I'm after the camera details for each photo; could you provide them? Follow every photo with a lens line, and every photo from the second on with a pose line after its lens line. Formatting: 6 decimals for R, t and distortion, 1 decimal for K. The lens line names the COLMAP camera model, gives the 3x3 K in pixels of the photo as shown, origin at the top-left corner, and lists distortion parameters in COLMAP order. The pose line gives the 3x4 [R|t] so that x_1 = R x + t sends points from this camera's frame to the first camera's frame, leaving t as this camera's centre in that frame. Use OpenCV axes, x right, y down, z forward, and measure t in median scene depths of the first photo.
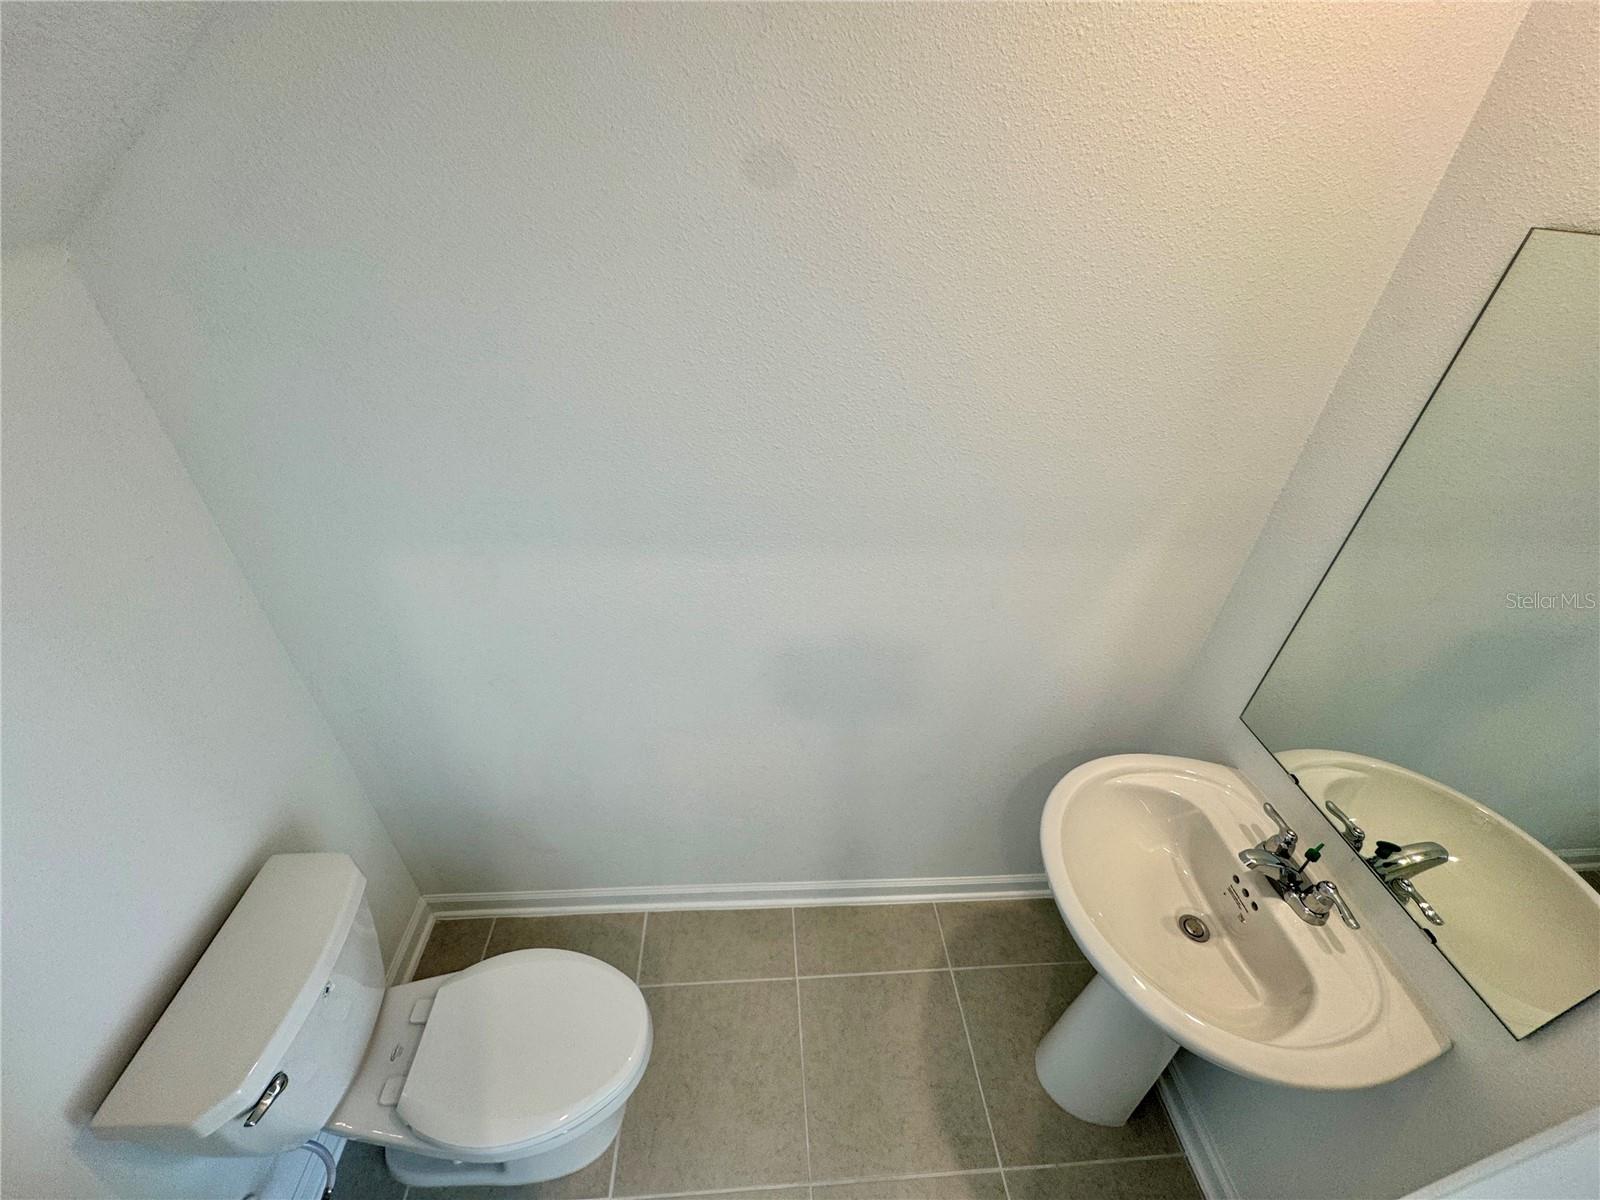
lens RADIAL K [[641.5, 0, 790.1], [0, 641.5, 603.0], [0, 0, 1]] dist [-0.000723, -0.000876]
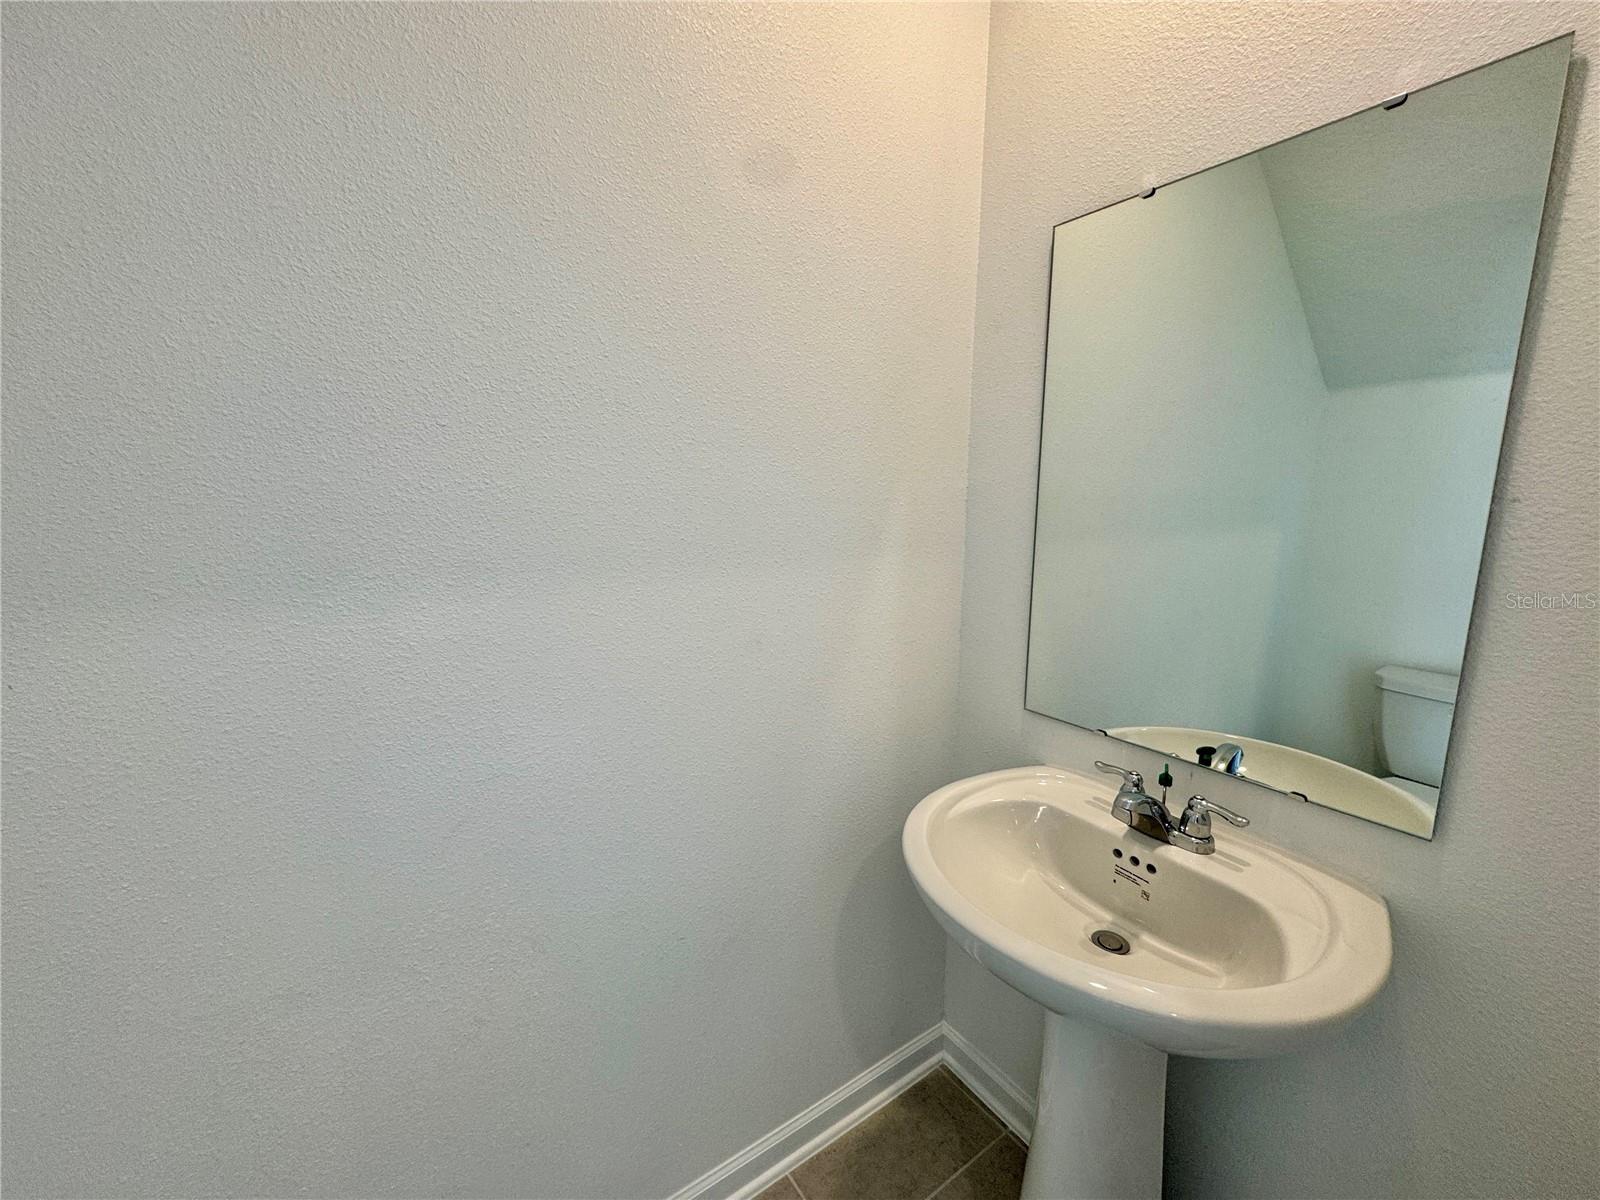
lens RADIAL K [[641.5, 0, 800.1], [0, 641.5, 597.6], [0, 0, 1]] dist [-0.000723, -0.000876]
pose [[0.854302, -0.109017, 0.508217, -0.058530], [0.315603, 0.885681, -0.340535, 0.278499], [-0.412994, 0.451314, 0.791045, 0.336421]]
